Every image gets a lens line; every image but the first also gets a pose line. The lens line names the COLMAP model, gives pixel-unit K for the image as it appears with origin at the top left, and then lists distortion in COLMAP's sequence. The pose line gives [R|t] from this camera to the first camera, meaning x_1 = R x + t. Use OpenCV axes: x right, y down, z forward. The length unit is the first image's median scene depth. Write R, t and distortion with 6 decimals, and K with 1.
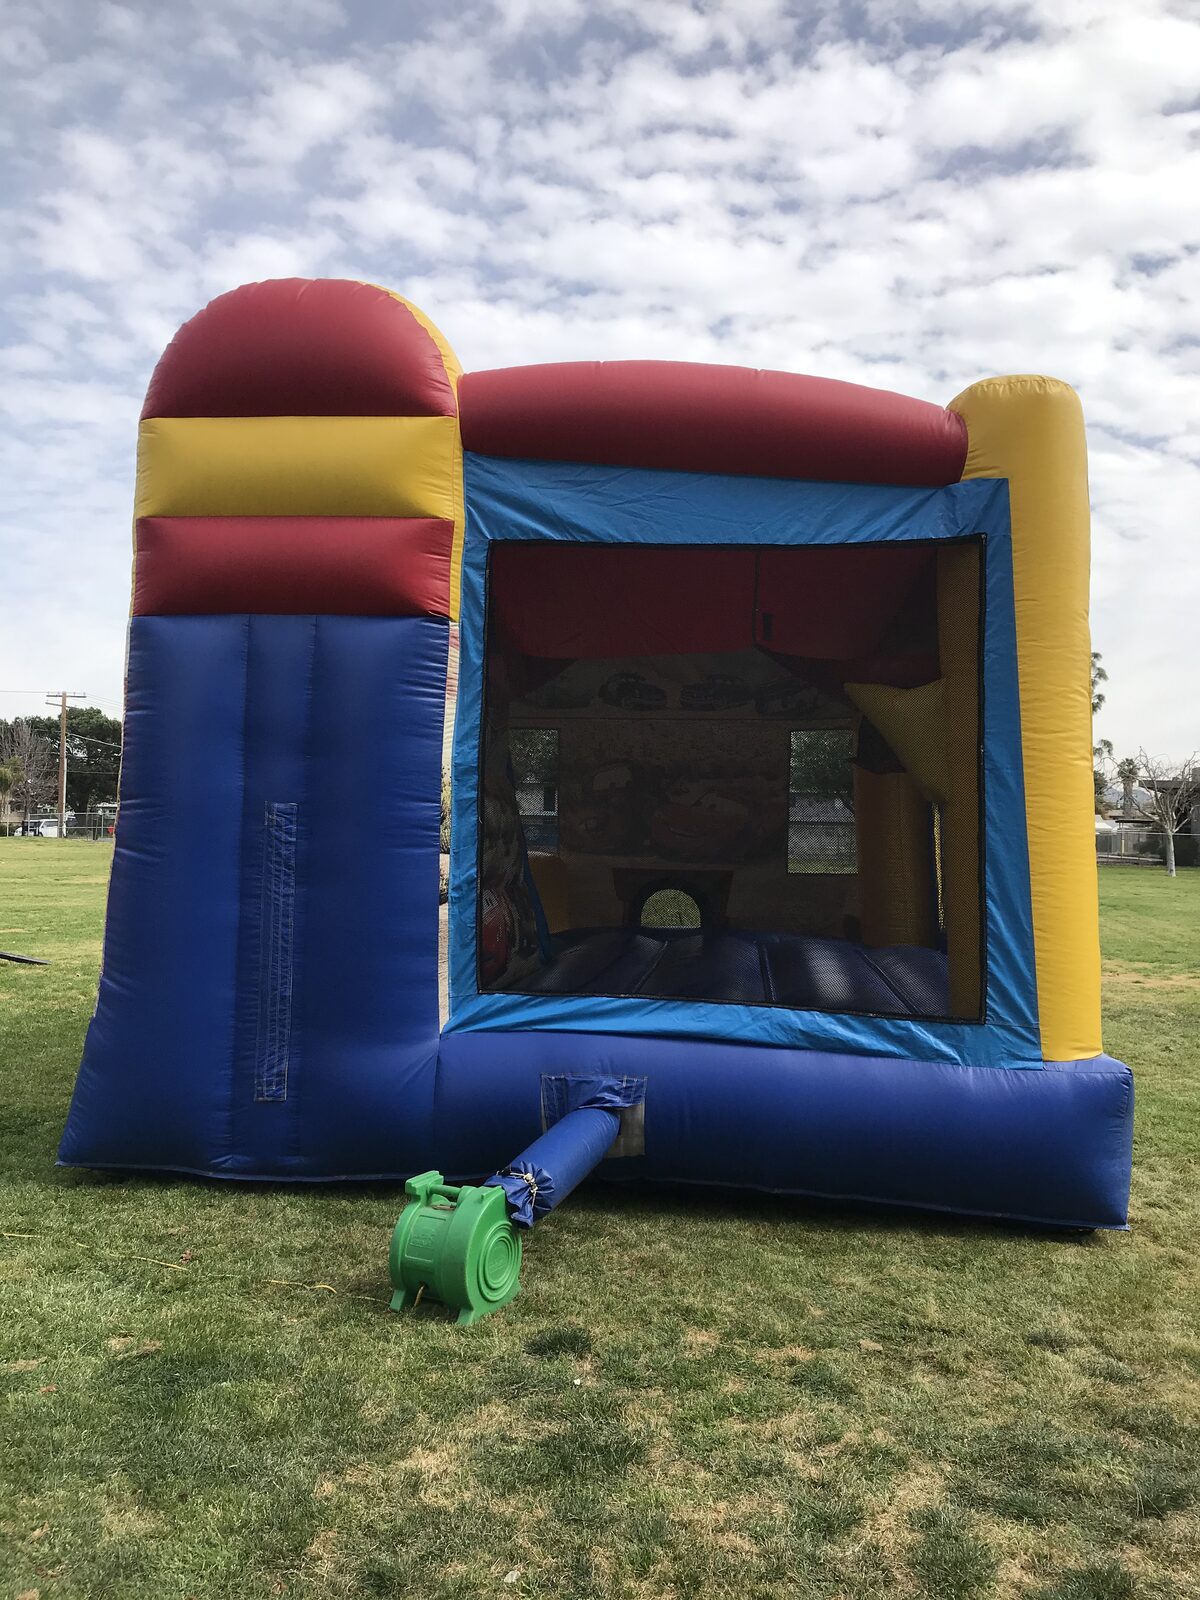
lens RADIAL K [[1327.8, 0, 600.0], [0, 1327.8, 800.0], [0, 0, 1]] dist [0.055452, -0.071119]
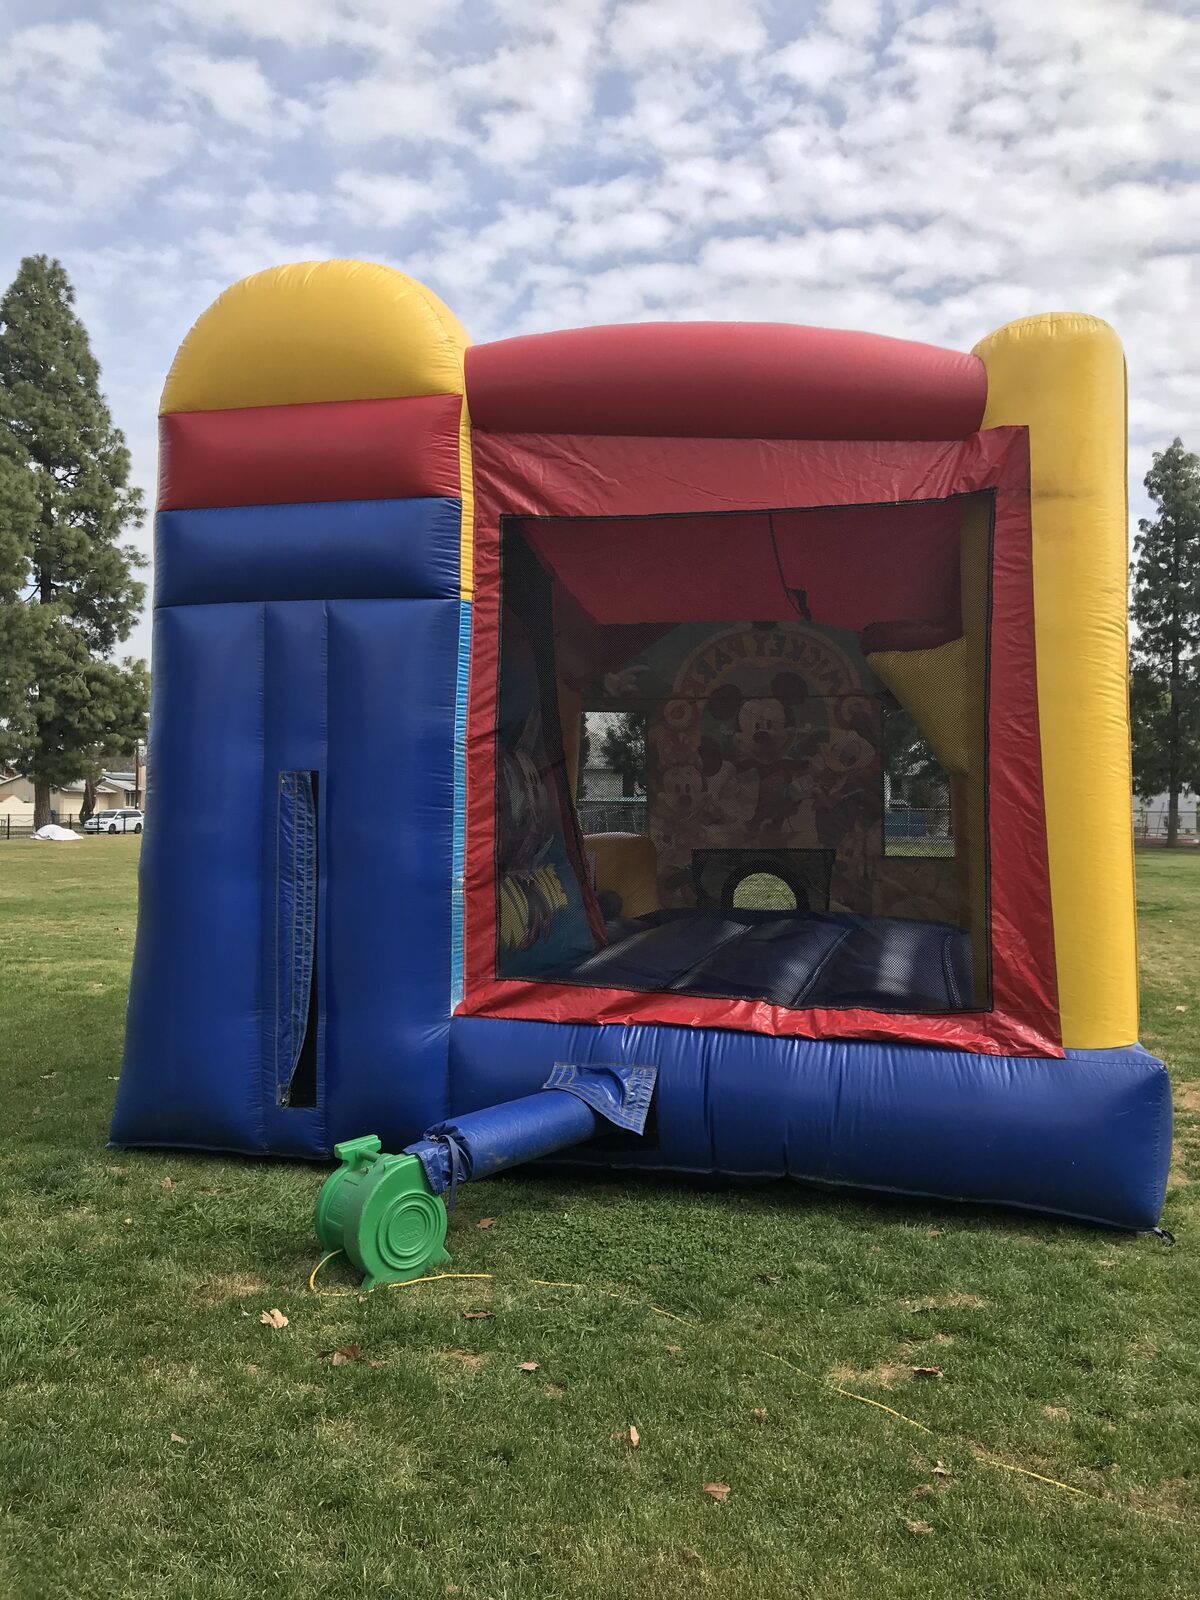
lens RADIAL K [[1327.8, 0, 600.0], [0, 1327.8, 800.0], [0, 0, 1]] dist [0.055452, -0.071119]
pose [[0.984210, -0.012993, -0.176528, 0.175858], [0.012486, 0.999914, -0.003982, 0.021765], [0.176565, 0.001715, 0.984287, 0.026981]]
